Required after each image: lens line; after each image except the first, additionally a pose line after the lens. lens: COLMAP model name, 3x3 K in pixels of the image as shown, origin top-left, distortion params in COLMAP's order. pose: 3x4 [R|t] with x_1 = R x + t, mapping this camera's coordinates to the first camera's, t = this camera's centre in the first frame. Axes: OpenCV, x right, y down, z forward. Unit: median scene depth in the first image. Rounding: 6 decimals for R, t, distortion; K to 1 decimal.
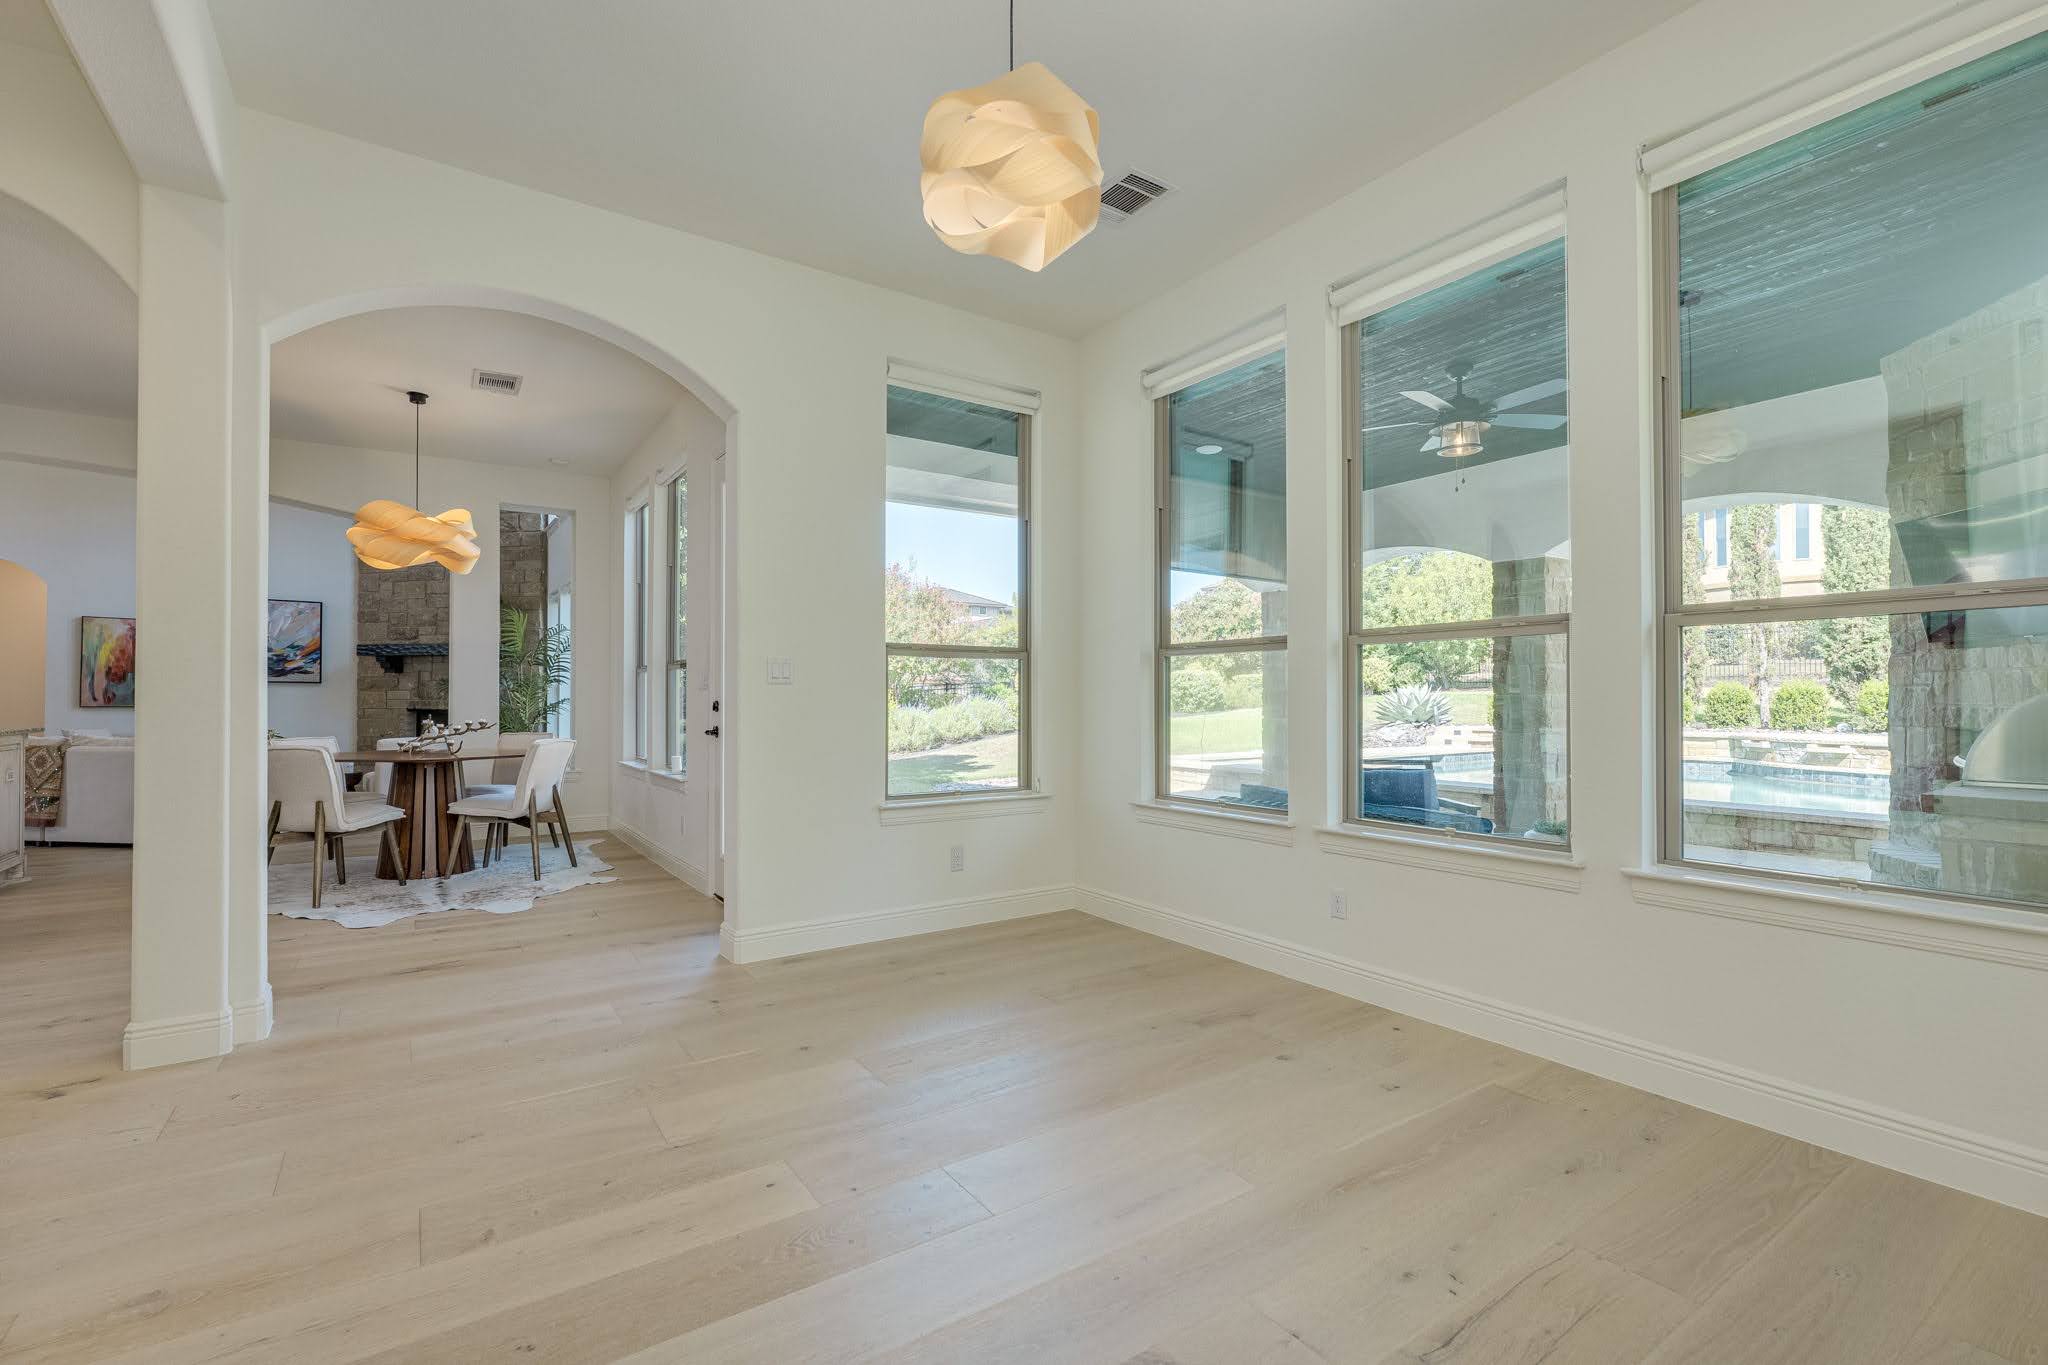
lens RADIAL K [[880.7, 0, 1024.3], [0, 880.7, 696.7], [0, 0, 1]] dist [0.000222, 0.000120]
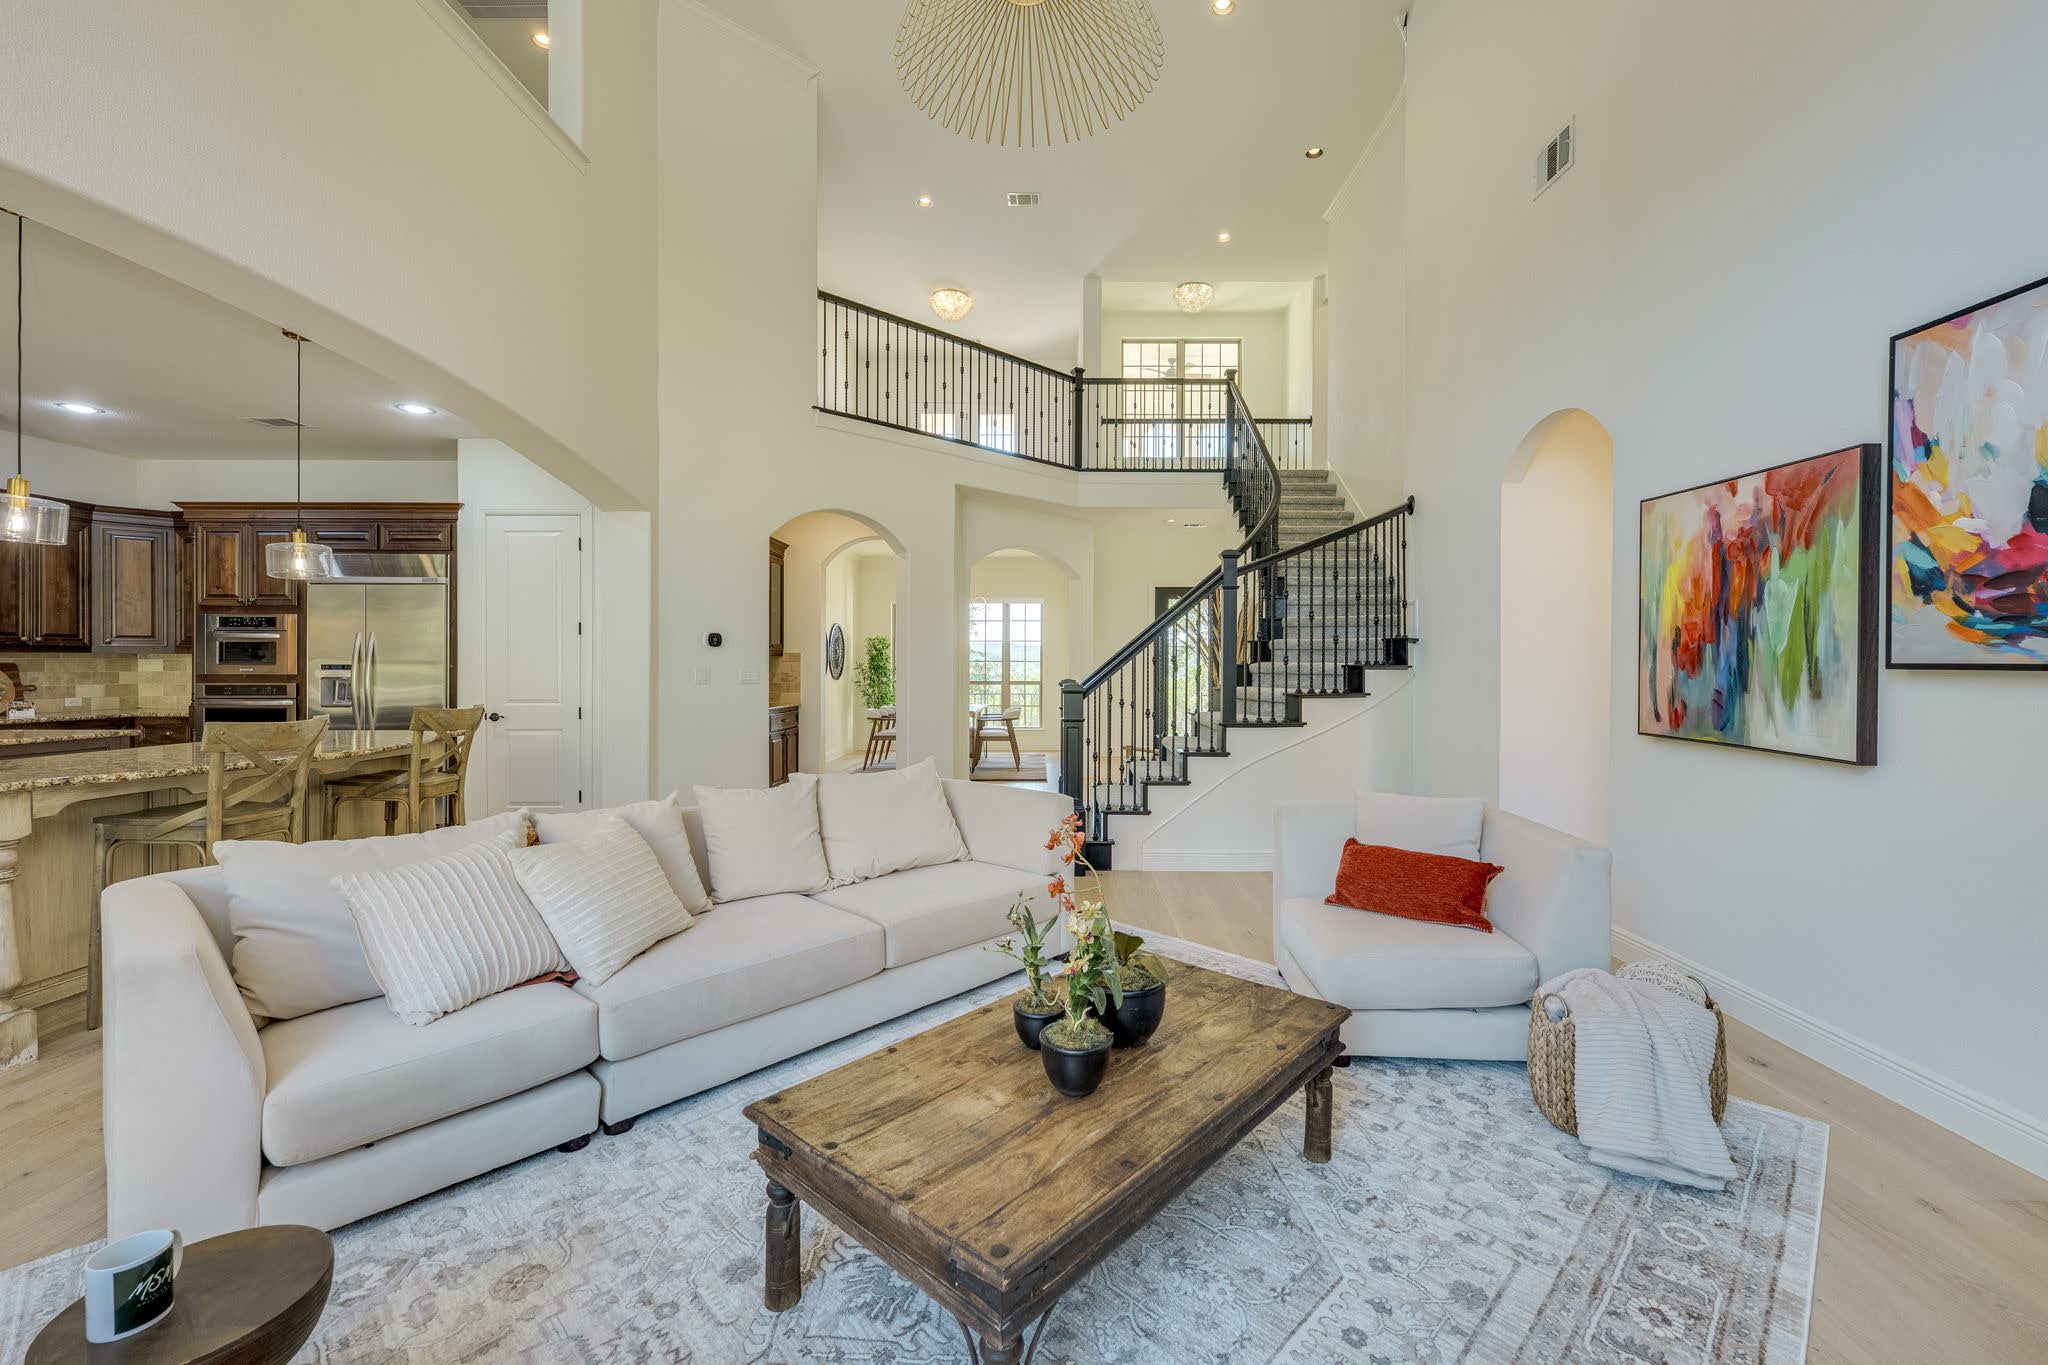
lens RADIAL K [[847.7, 0, 1032.6], [0, 847.7, 668.1], [0, 0, 1]] dist [0.001237, -0.000946]
pose [[-0.586038, 0.005365, -0.810265, -0.547165], [0.004003, 0.999985, 0.003726, -0.018285], [0.810273, -0.001060, -0.586051, 0.902436]]
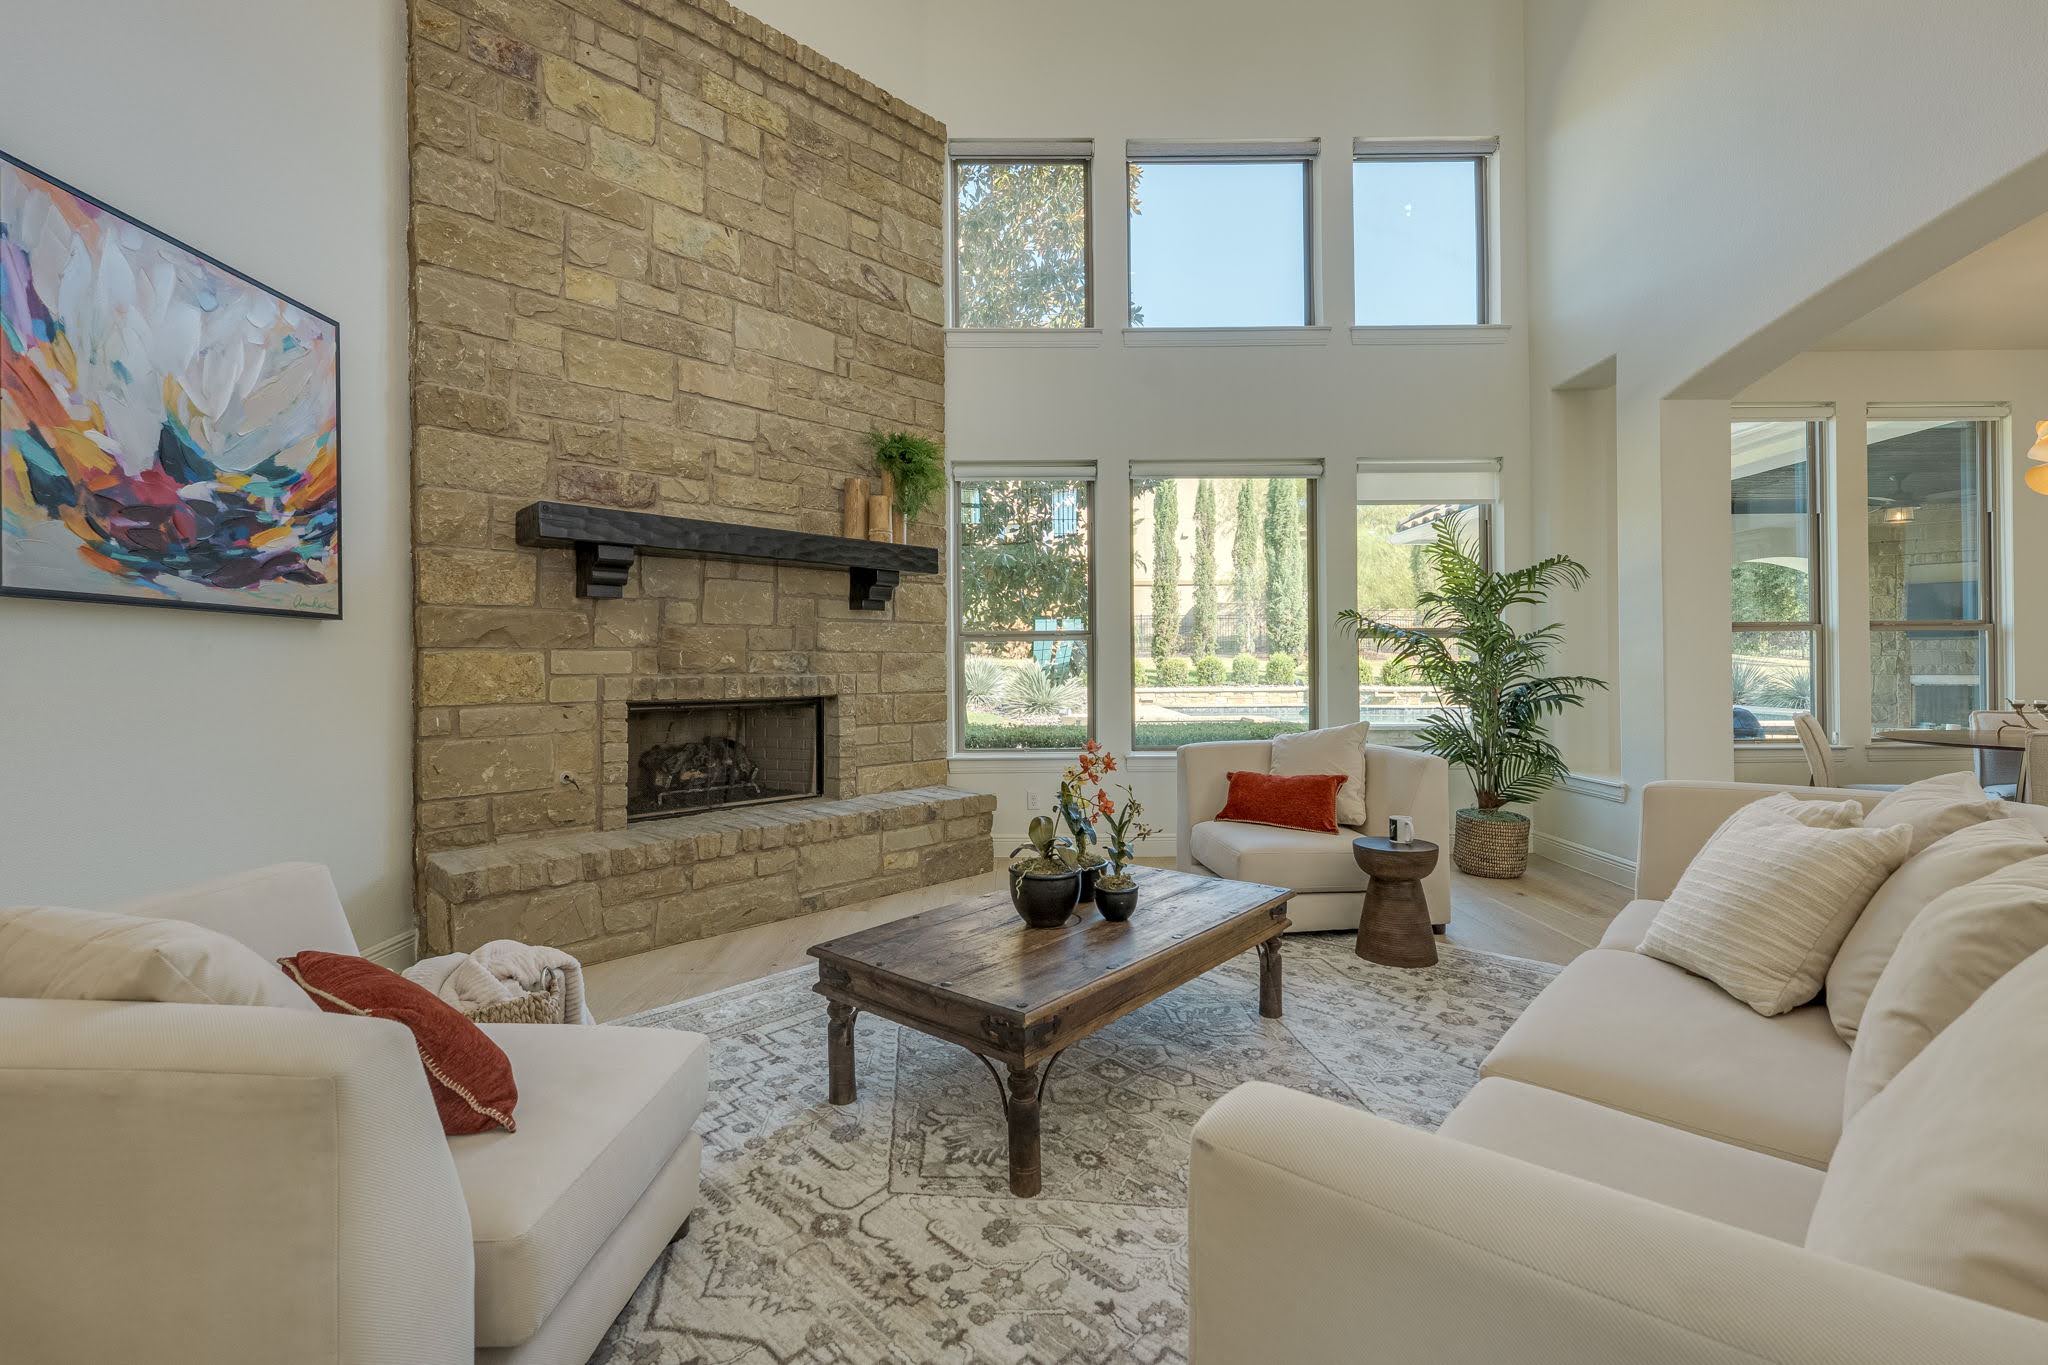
lens RADIAL K [[880.7, 0, 1024.0], [0, 880.7, 663.7], [0, 0, 1]] dist [0.000222, 0.000120]
pose [[0.566881, -0.000728, 0.823799, -0.910728], [0.004659, 0.999986, -0.002323, -0.000180], [-0.823786, 0.005155, 0.566877, 0.677994]]
